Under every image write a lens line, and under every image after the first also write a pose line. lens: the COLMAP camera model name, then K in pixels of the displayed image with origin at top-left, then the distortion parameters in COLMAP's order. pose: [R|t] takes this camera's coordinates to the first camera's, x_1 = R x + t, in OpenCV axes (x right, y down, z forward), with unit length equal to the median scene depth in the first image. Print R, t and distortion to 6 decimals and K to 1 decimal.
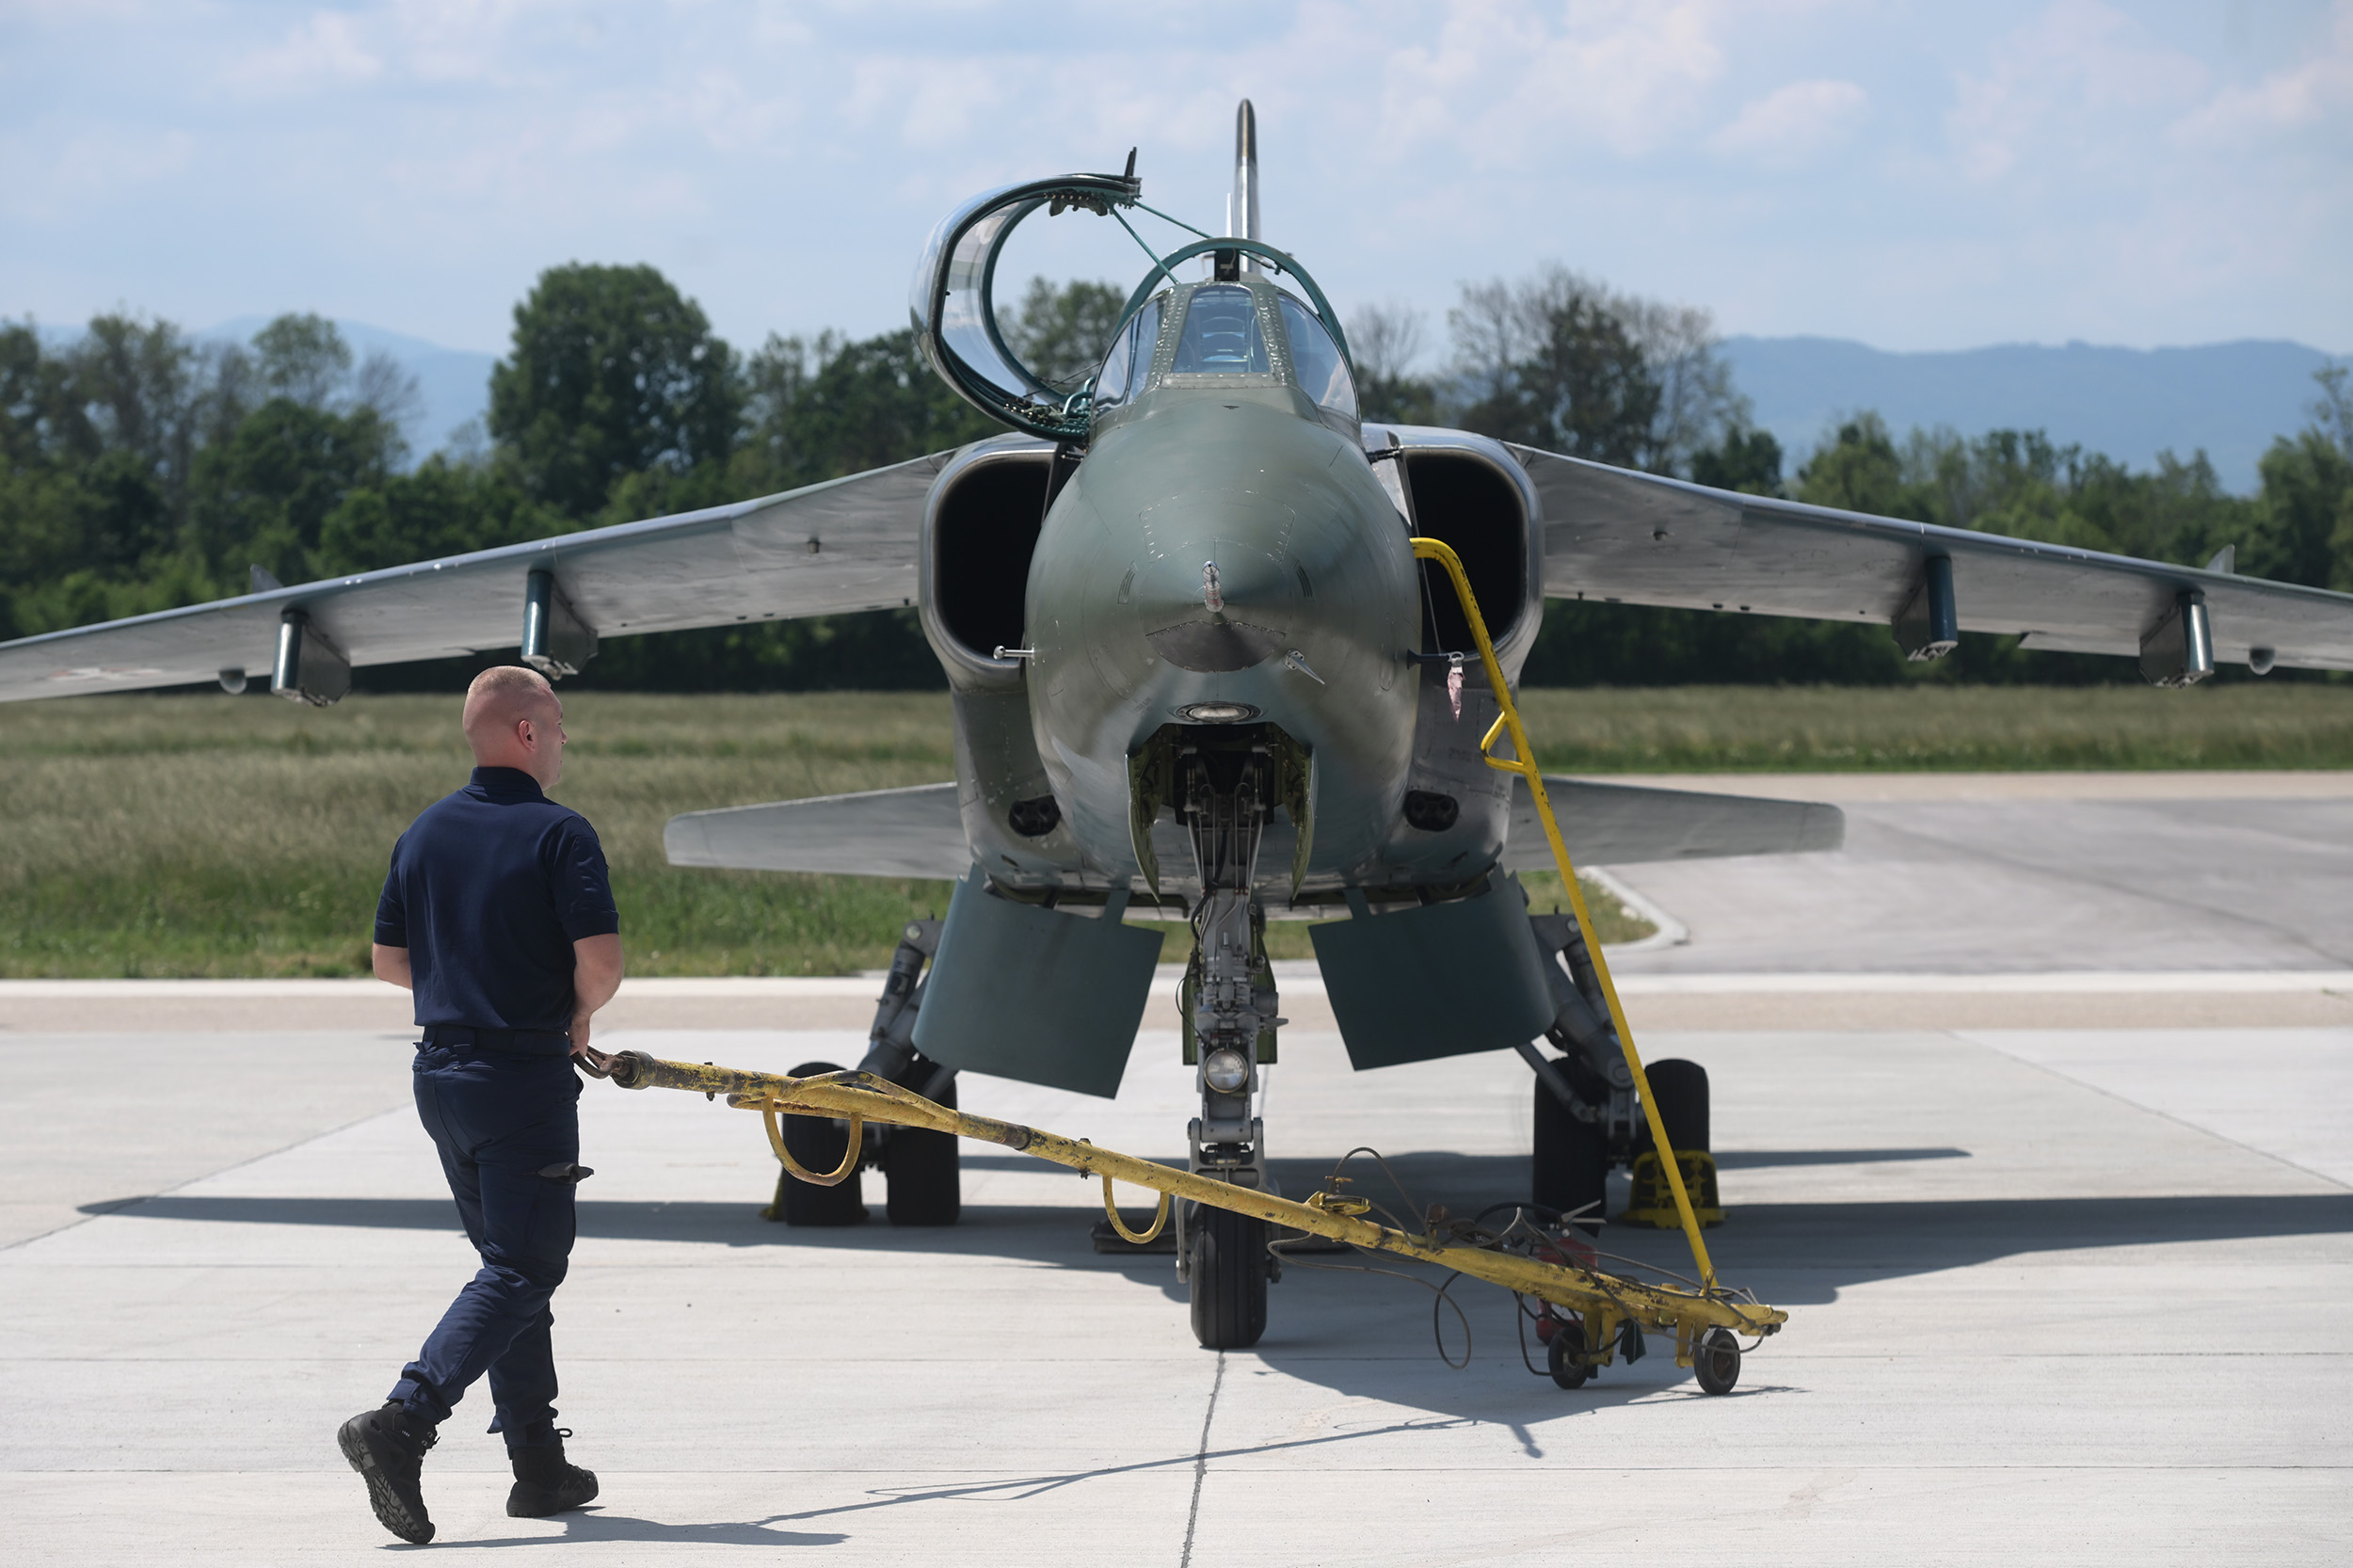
lens RADIAL K [[7962.0, 0, 1176.4], [0, 7962.0, 783.5], [0, 0, 1]] dist [0.107783, 0.000000]
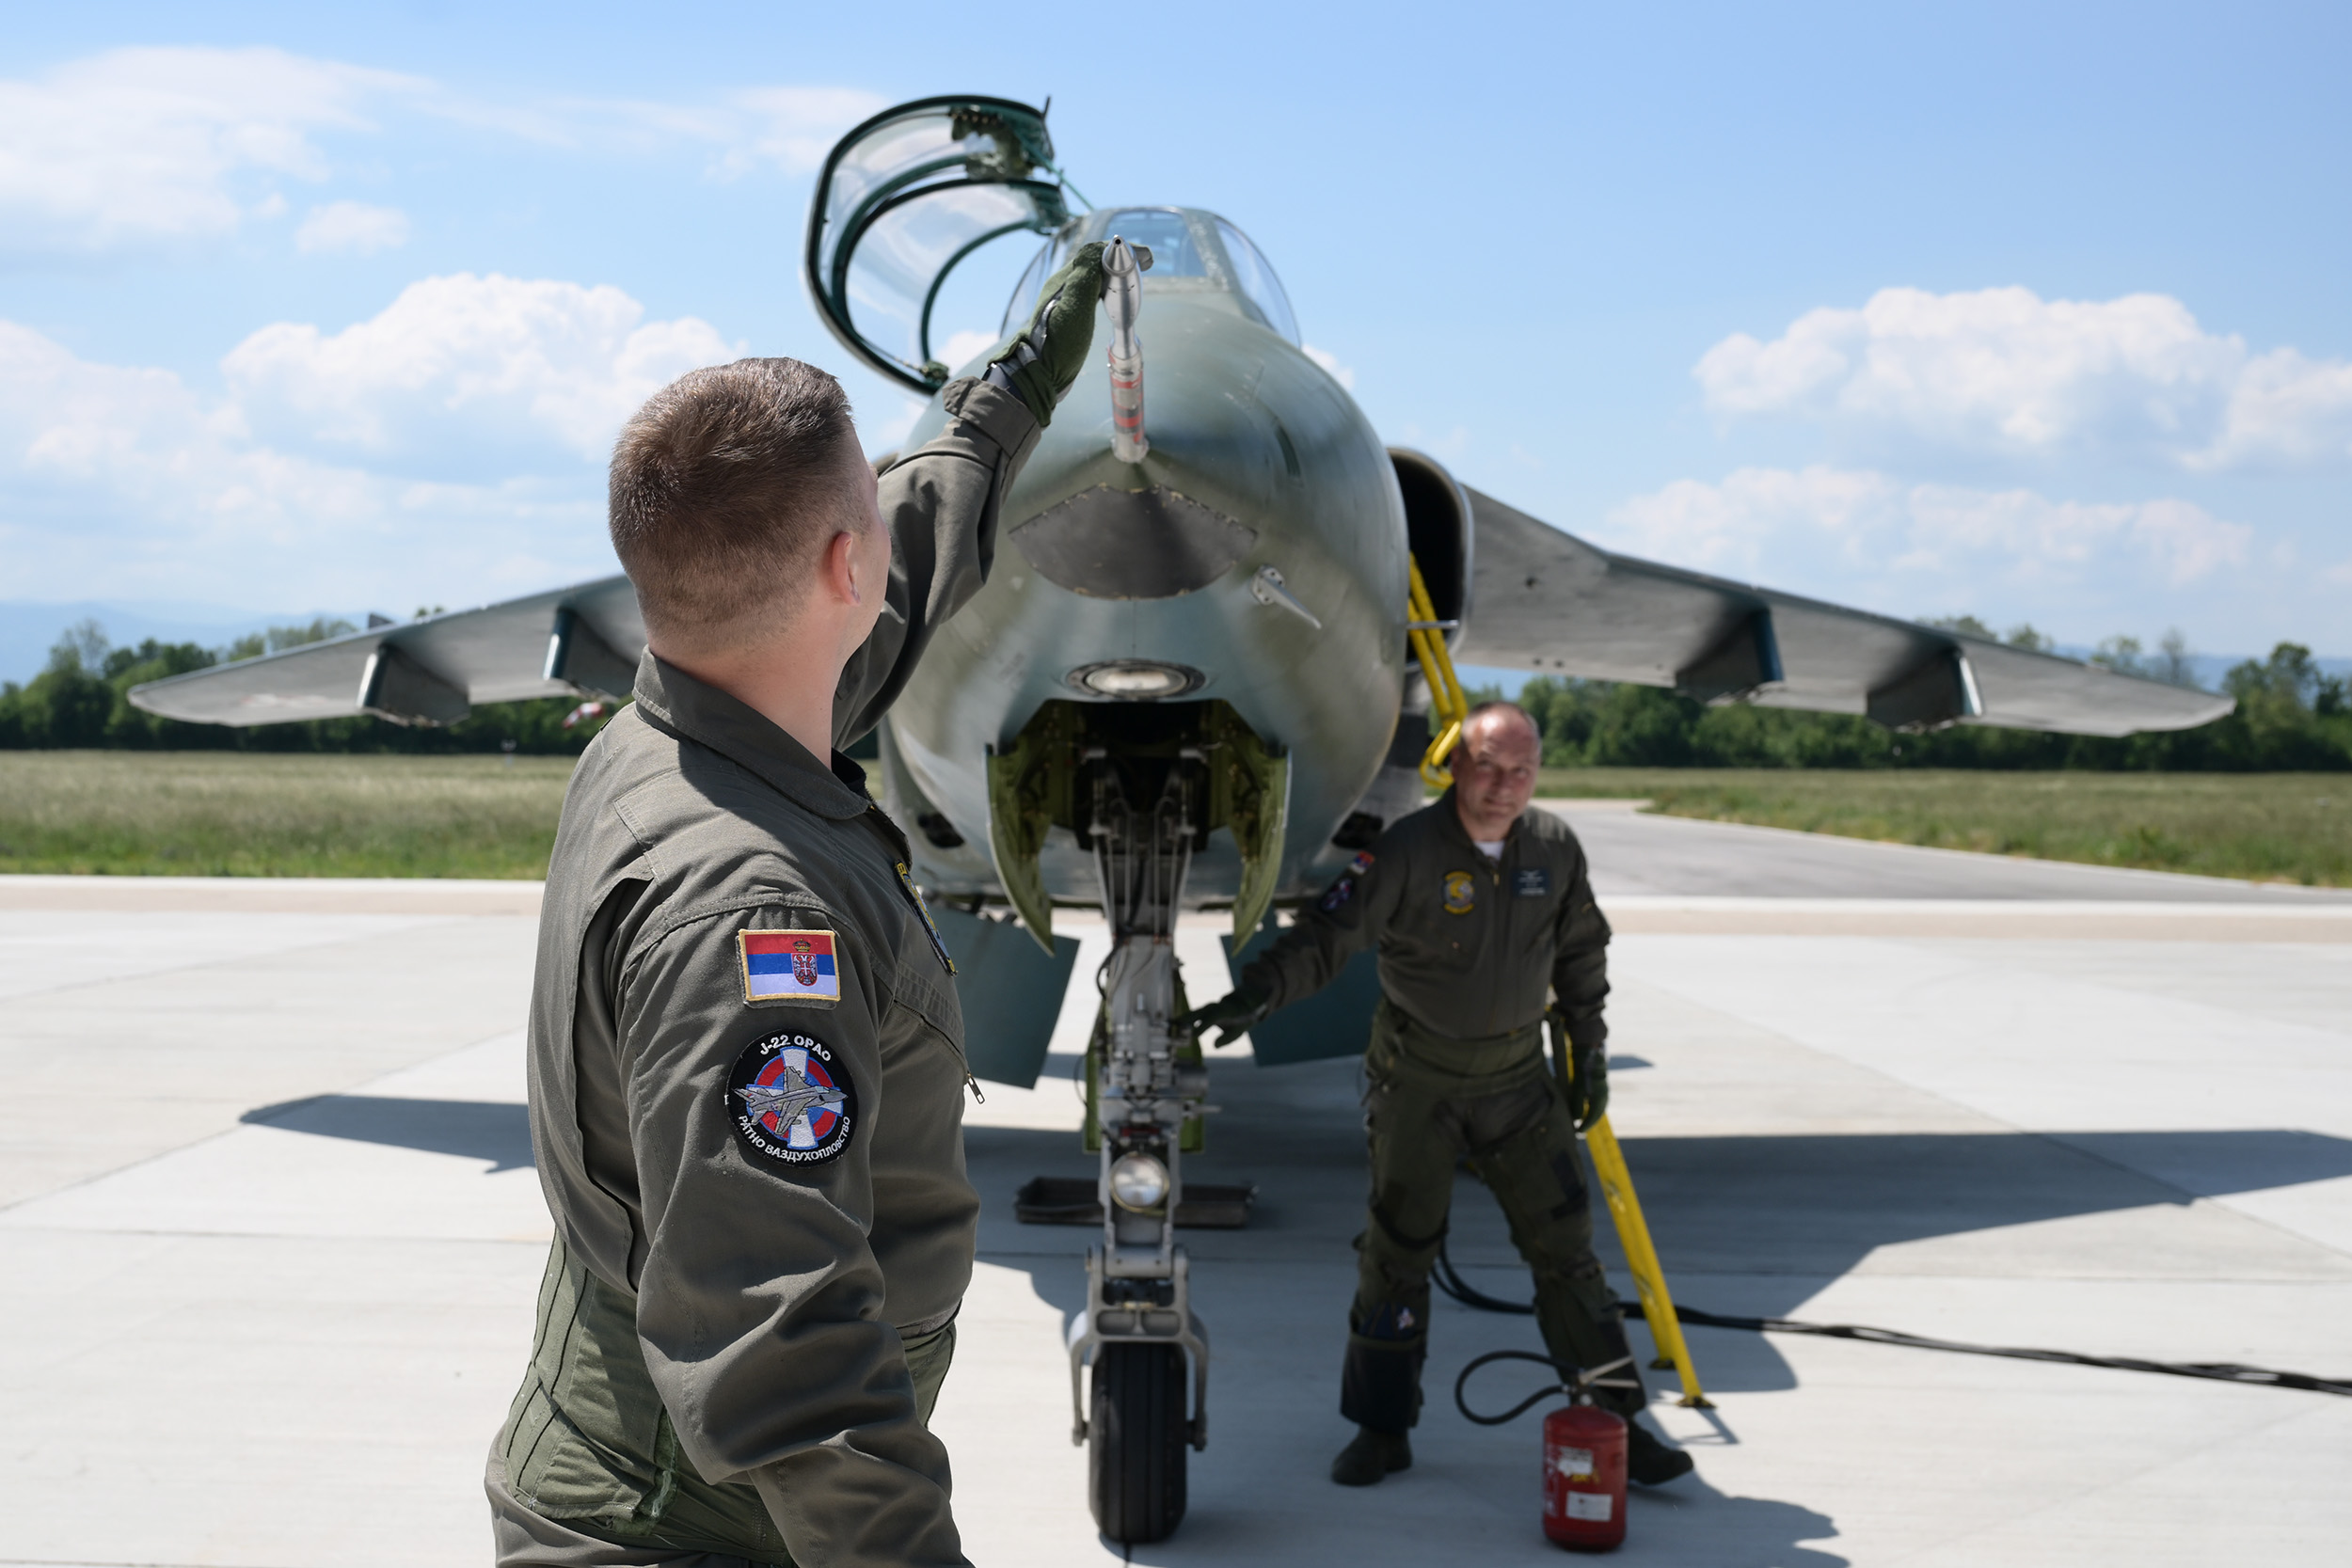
lens RADIAL K [[2237.2, 0, 1175.1], [0, 2237.2, 784.8], [0, 0, 1]] dist [0.000899, 0.000000]
pose [[0.999629, 0.015285, 0.022562, 0.004313], [-0.015144, 0.999865, -0.006430, 0.000053], [-0.022657, 0.006086, 0.999725, 0.788320]]
